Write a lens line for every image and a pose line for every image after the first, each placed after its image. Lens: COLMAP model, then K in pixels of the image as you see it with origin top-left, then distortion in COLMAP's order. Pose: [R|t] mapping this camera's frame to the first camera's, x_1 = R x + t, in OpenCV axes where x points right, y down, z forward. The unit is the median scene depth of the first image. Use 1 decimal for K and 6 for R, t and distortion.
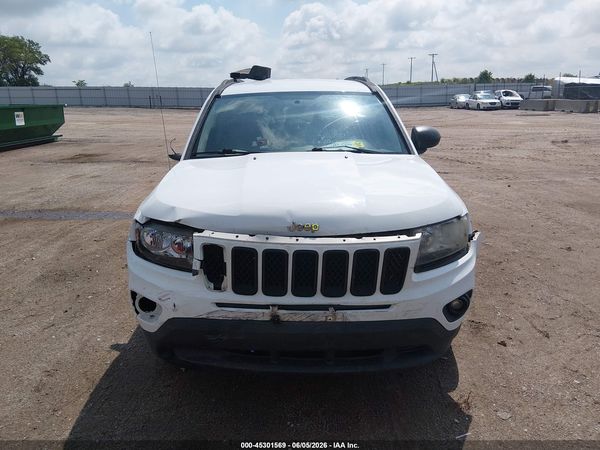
lens RADIAL K [[452.9, 0, 300.0], [0, 452.9, 225.0], [0, 0, 1]] dist [0.081343, -0.126645]
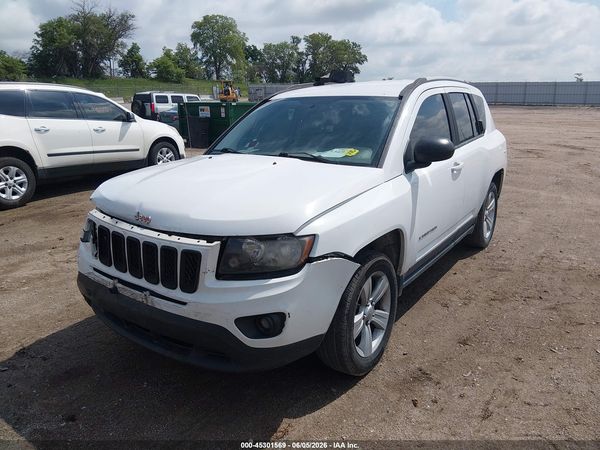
lens RADIAL K [[468.2, 0, 300.0], [0, 468.2, 225.0], [0, 0, 1]] dist [0.007818, -0.075464]
pose [[0.801973, 0.154164, -0.577125, 0.692375], [-0.151612, 0.987019, 0.052977, -0.069422], [0.577801, 0.045013, 0.814936, 0.174253]]
